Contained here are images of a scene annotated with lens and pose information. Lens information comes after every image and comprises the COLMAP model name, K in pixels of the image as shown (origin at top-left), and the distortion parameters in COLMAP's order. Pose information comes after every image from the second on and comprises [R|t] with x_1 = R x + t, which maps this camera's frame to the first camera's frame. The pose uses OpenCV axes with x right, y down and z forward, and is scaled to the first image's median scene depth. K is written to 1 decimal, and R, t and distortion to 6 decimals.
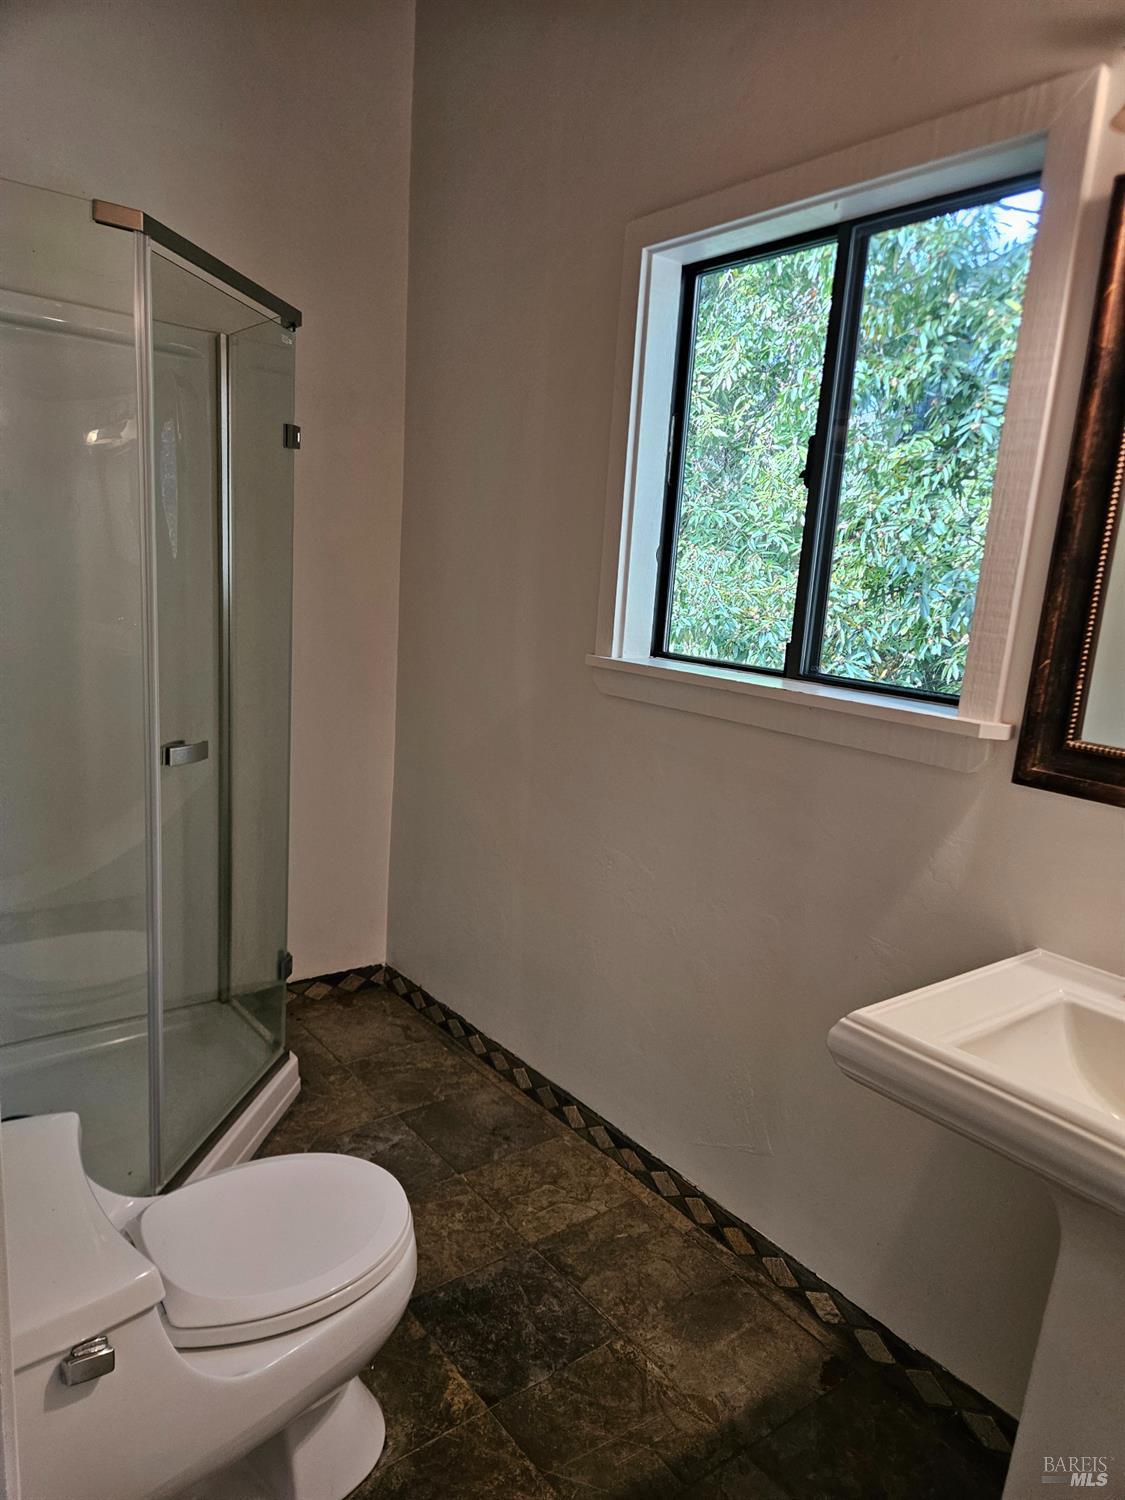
lens RADIAL K [[1005.7, 0, 571.0], [0, 1005.7, 750.9], [0, 0, 1]] dist [0.060200, -0.041486]
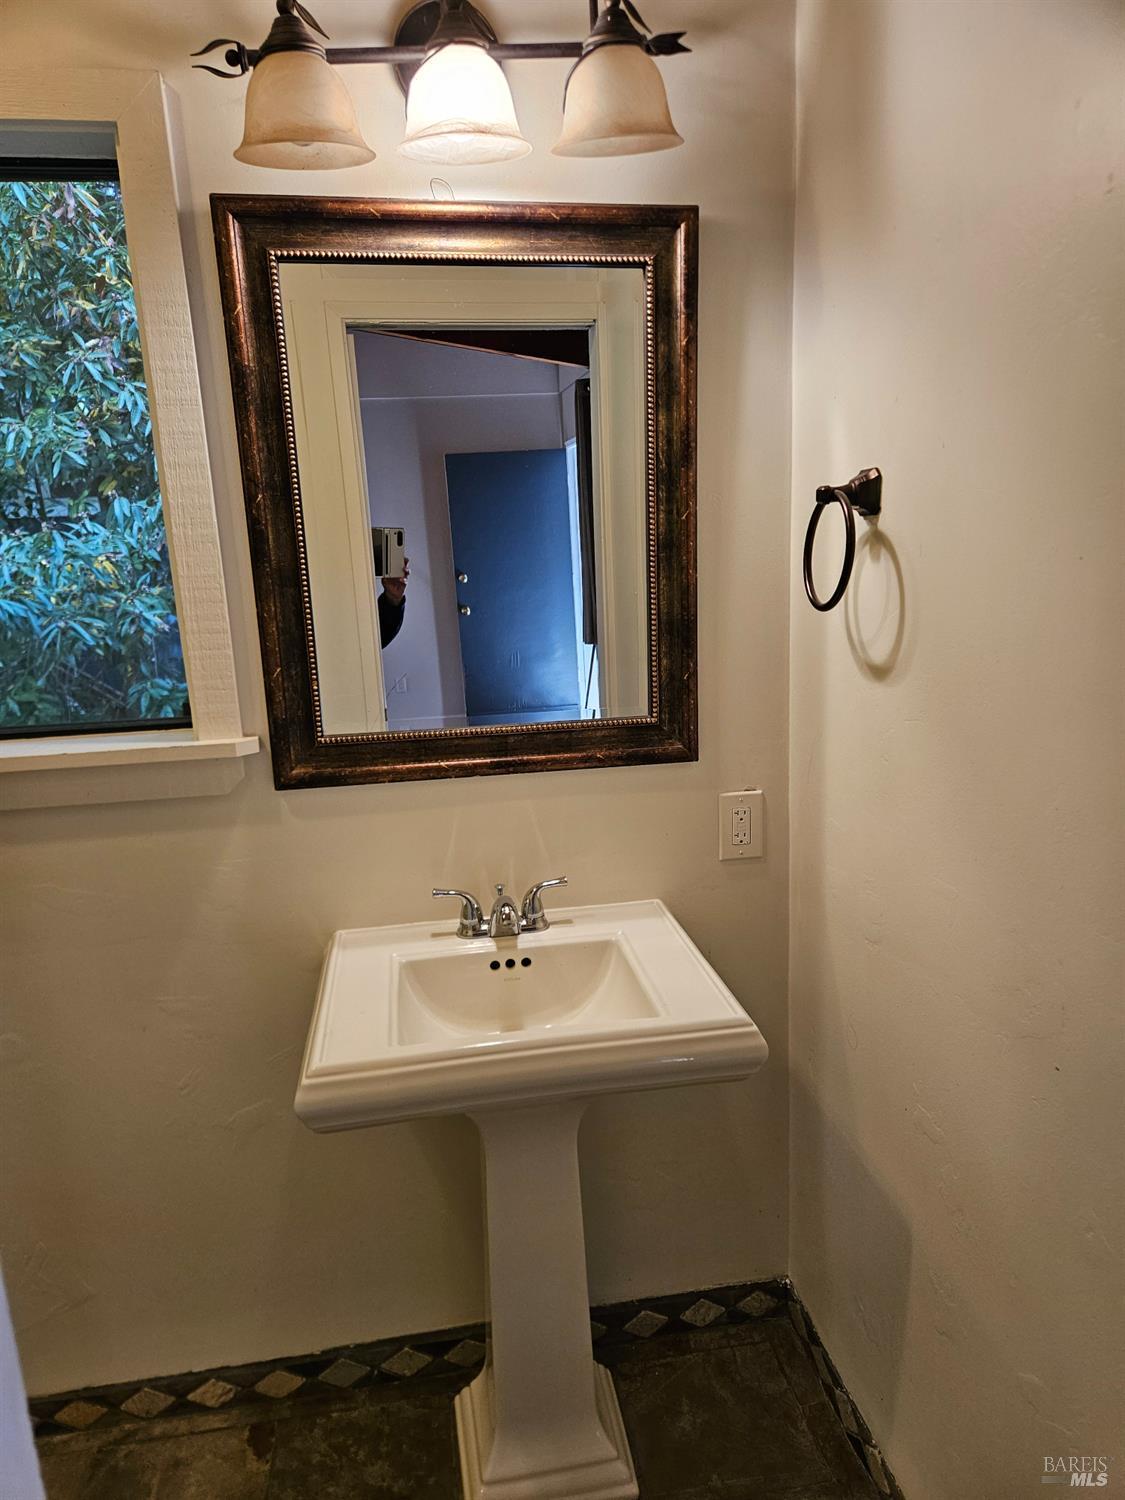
lens RADIAL K [[1005.7, 0, 564.8], [0, 1005.7, 754.4], [0, 0, 1]] dist [0.060200, -0.041486]
pose [[0.487469, -0.259965, 0.833542, -0.171250], [0.234705, 0.958526, 0.161686, -0.065081], [-0.841004, 0.116820, 0.528267, 0.139514]]
